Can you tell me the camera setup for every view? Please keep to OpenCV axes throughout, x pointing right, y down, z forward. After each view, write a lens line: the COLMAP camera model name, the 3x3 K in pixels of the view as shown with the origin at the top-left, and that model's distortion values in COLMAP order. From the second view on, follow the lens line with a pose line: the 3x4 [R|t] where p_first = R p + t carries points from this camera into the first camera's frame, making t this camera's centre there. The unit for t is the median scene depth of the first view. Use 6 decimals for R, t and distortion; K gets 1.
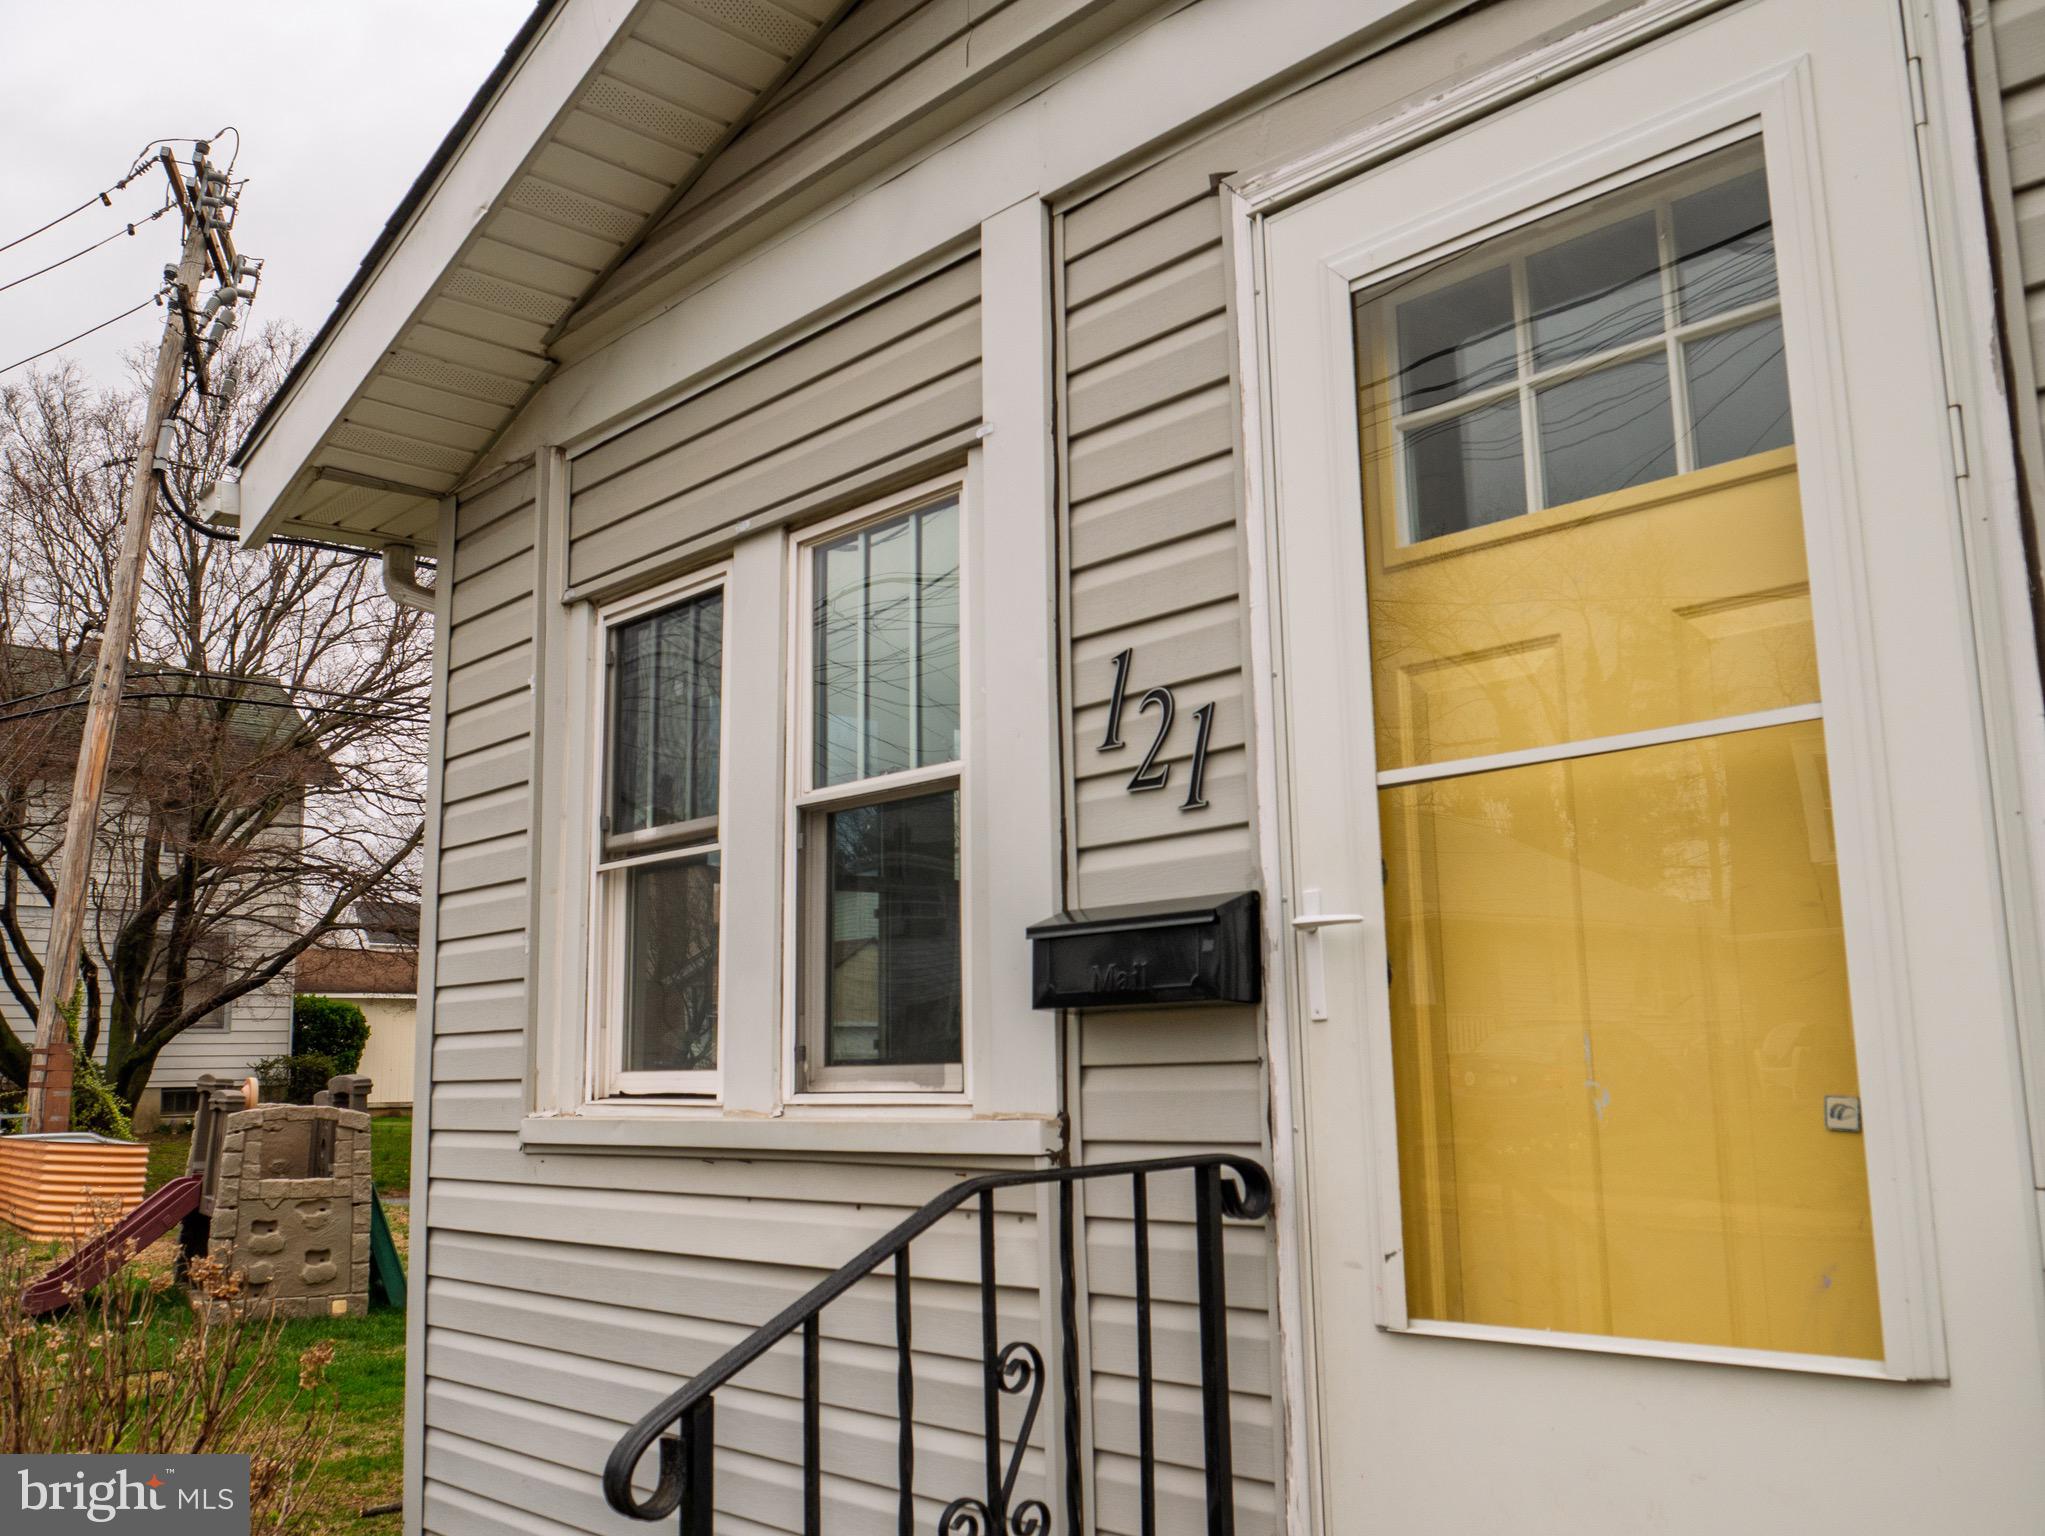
lens RADIAL K [[1746.2, 0, 1023.7], [0, 1746.2, 779.8], [0, 0, 1]] dist [-0.028040, 0.021311]
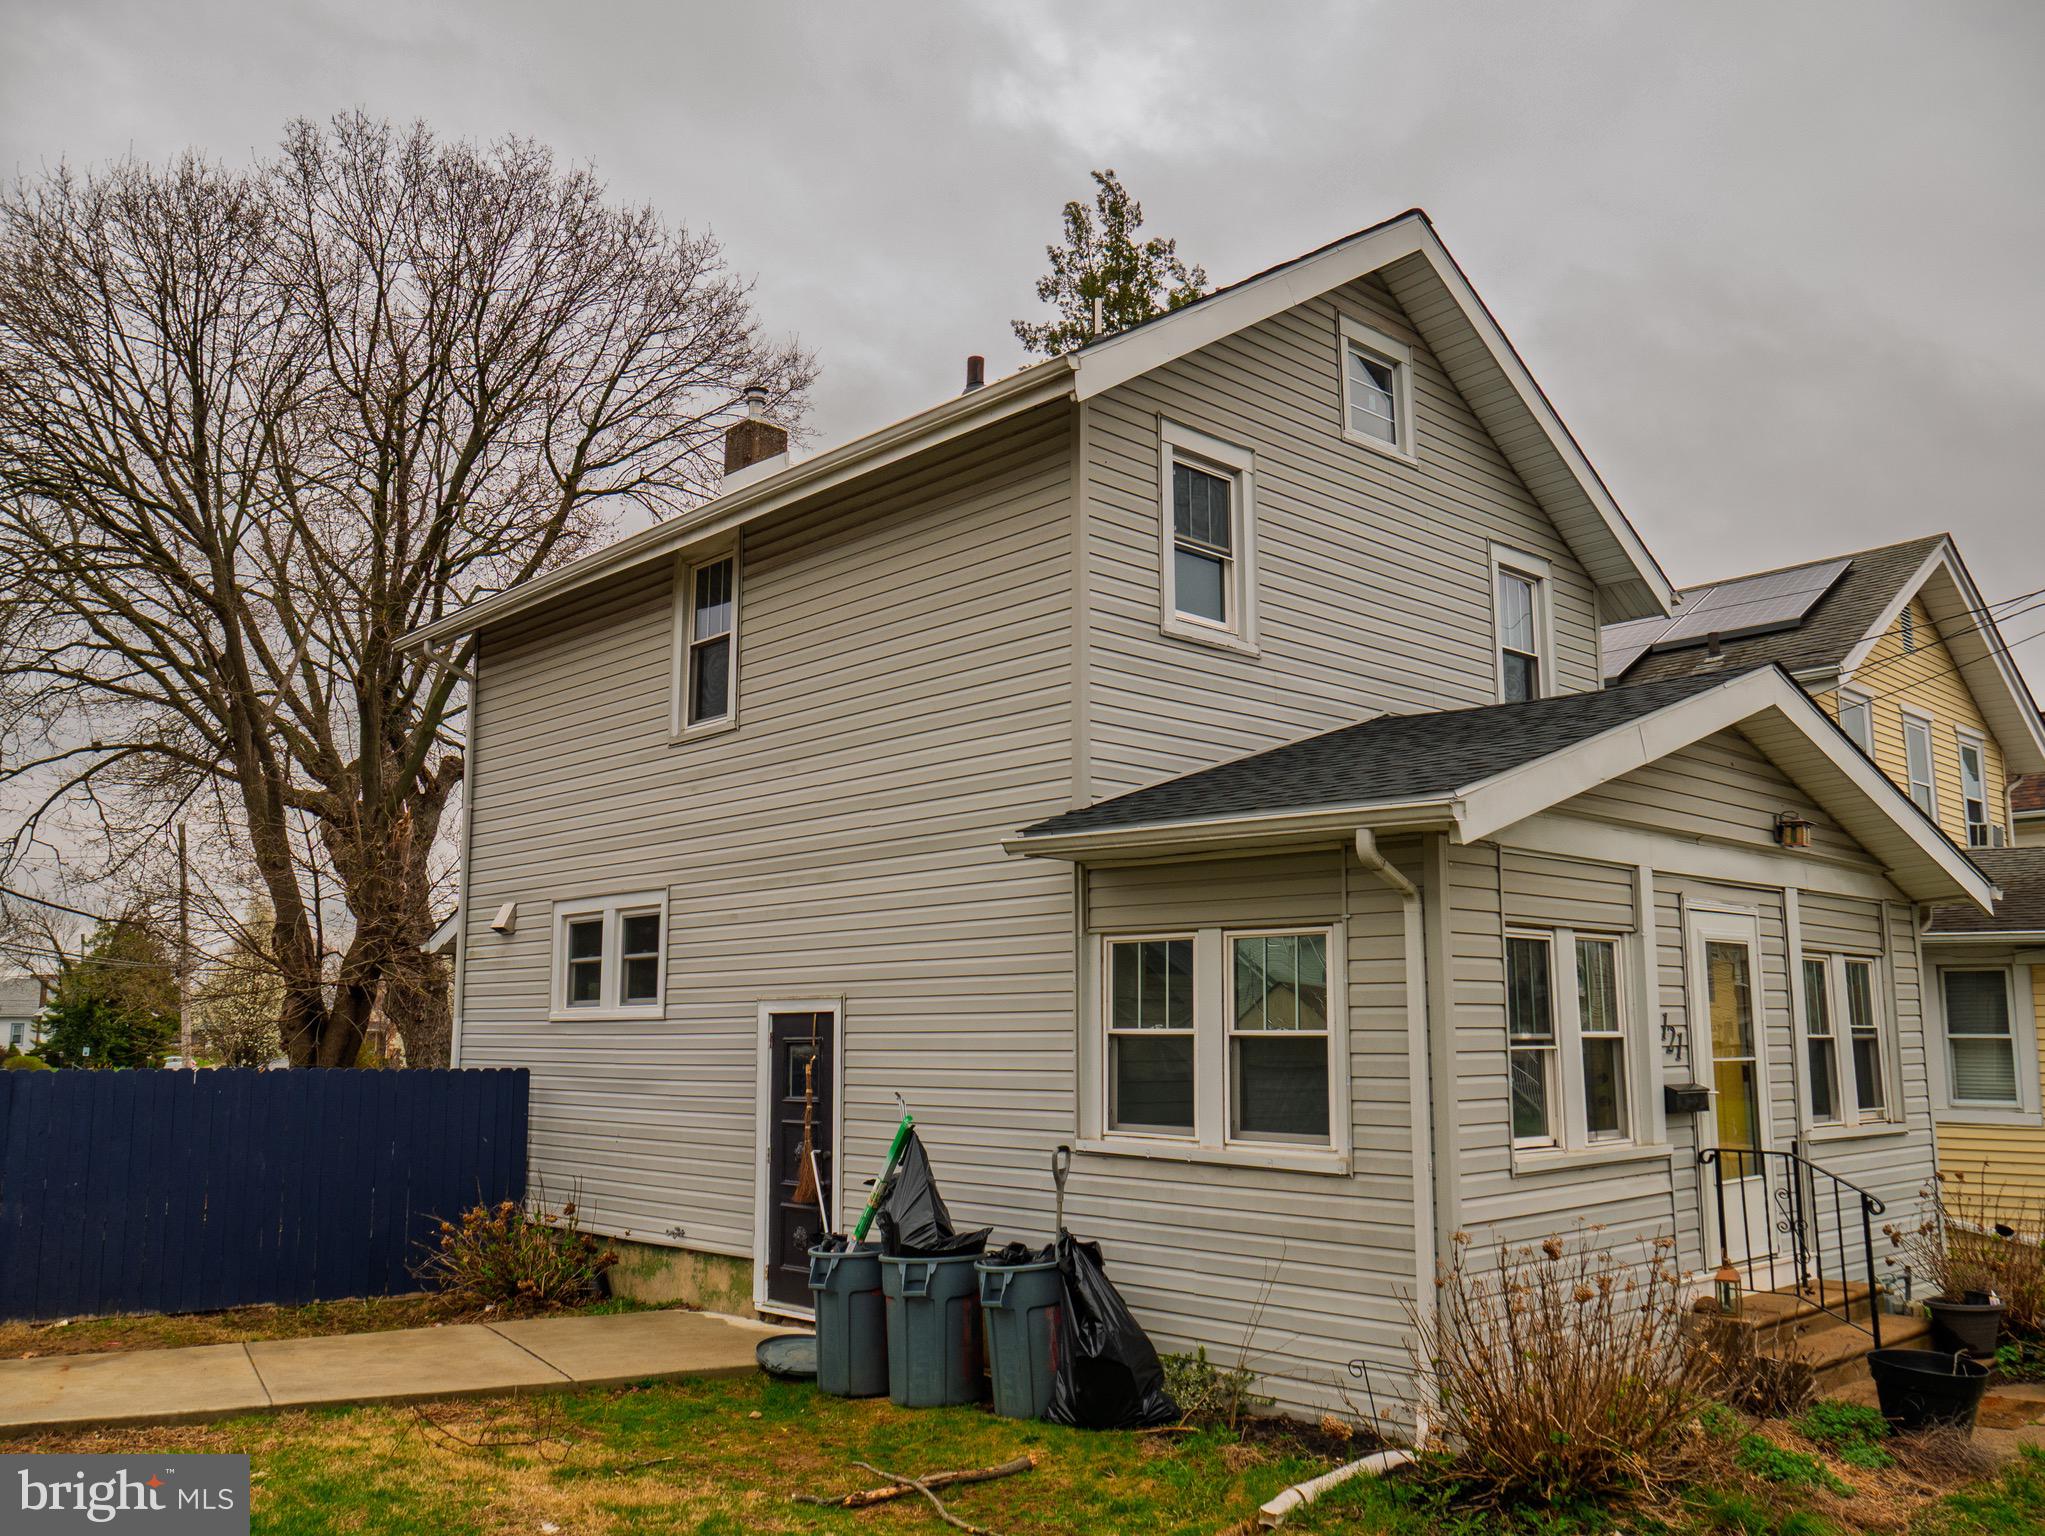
lens RADIAL K [[1703.7, 0, 1015.8], [0, 1703.7, 773.0], [0, 0, 1]] dist [-0.025611, 0.010994]
pose [[0.009844, 0.180342, 0.983555, -3.167015], [-0.154702, 0.972034, -0.176681, 0.246284], [-0.987912, -0.150419, 0.037468, 2.052567]]
